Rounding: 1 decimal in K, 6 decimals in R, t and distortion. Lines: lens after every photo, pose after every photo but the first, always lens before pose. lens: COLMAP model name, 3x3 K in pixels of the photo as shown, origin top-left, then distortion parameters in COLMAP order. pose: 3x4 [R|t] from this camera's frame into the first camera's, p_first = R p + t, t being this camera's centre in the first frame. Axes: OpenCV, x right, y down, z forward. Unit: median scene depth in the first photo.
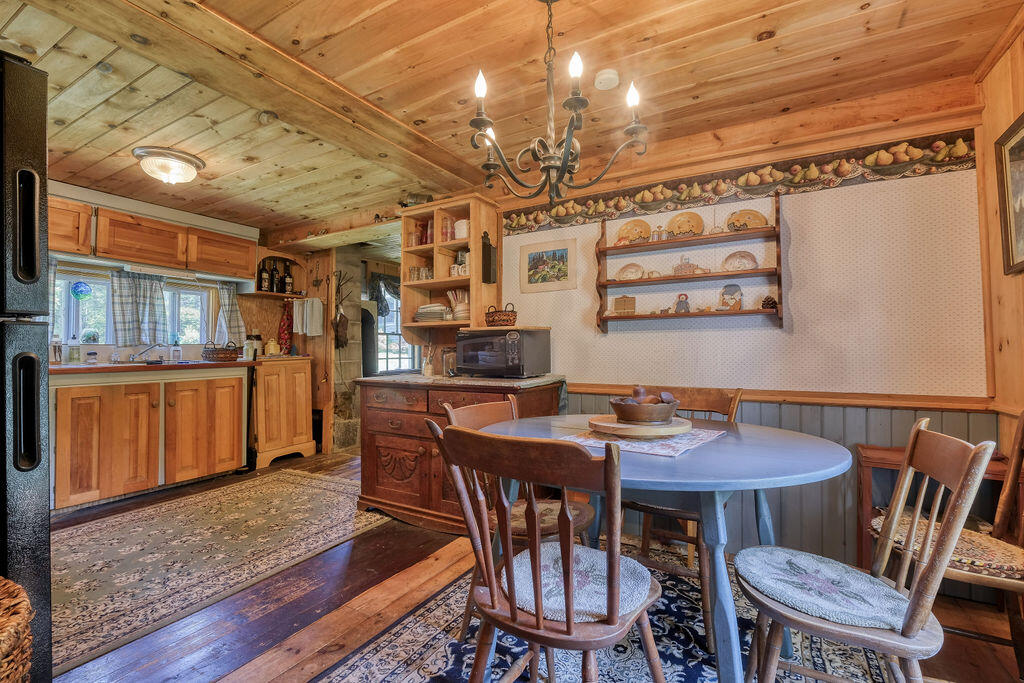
lens RADIAL K [[394.3, 0, 476.3], [0, 394.3, 347.3], [0, 0, 1]] dist [-0.014095, 0.000090]
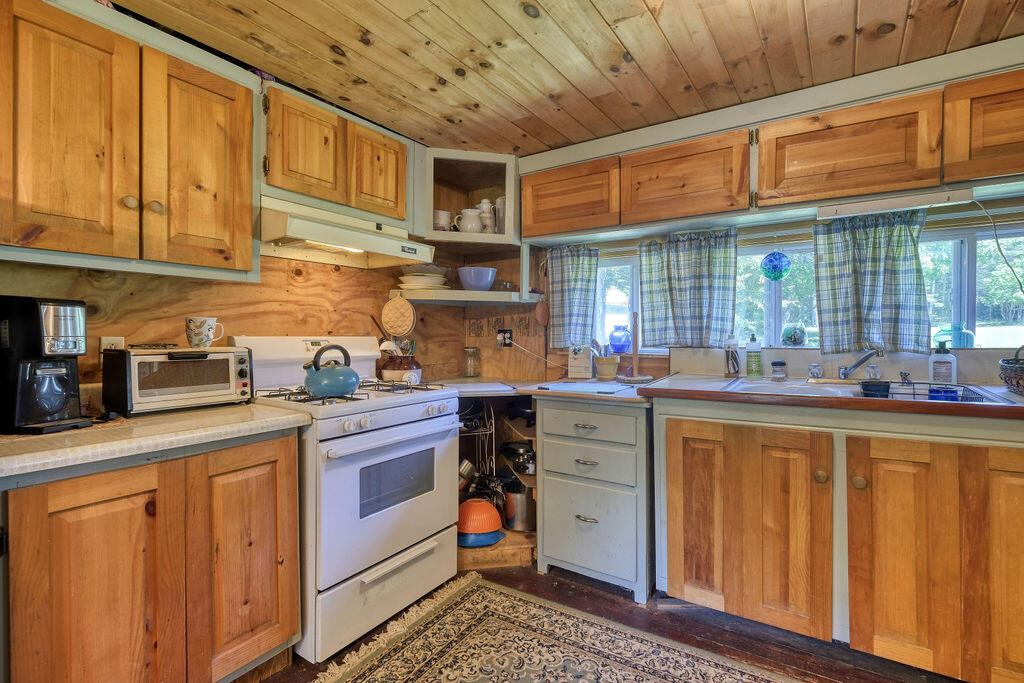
lens RADIAL K [[473.6, 0, 512.8], [0, 473.6, 332.9], [0, 0, 1]] dist [-0.015519, 0.000096]
pose [[-0.084795, 0.002798, -0.996395, -0.240144], [0.001544, 0.999995, 0.002677, -0.045070], [0.996397, -0.001312, -0.084799, 0.794997]]
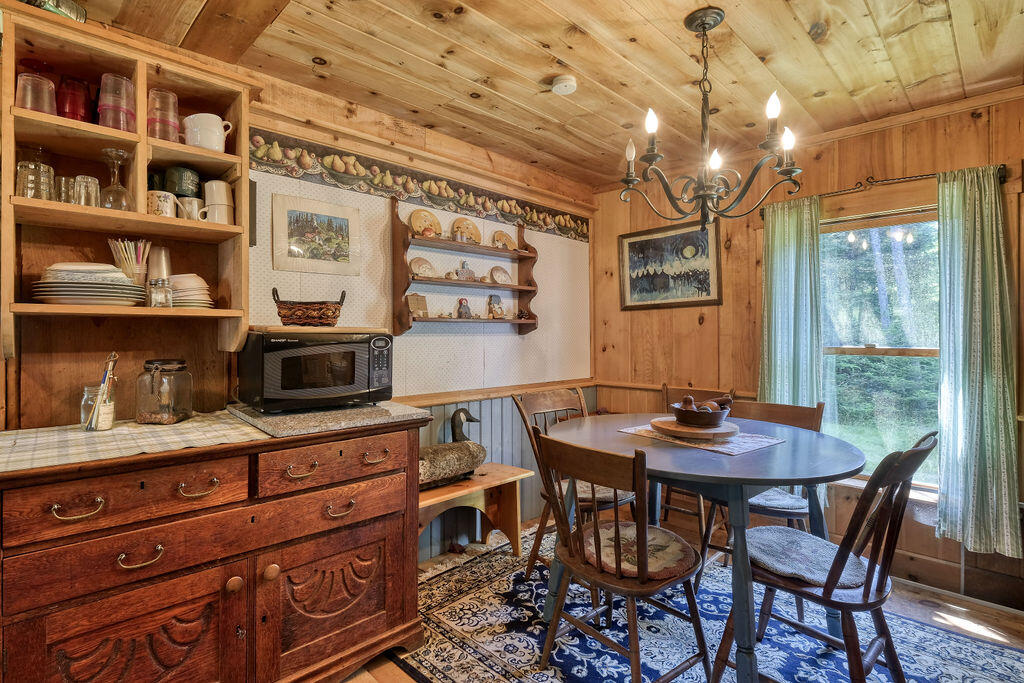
lens RADIAL K [[503.1, 0, 510.0], [0, 503.1, 334.5], [0, 0, 1]] dist [0.001179, 0.000055]
pose [[0.271876, -0.002115, 0.962330, -0.594986], [-0.002139, 0.999994, 0.002802, -0.042217], [-0.962330, -0.002821, 0.271870, 0.466188]]
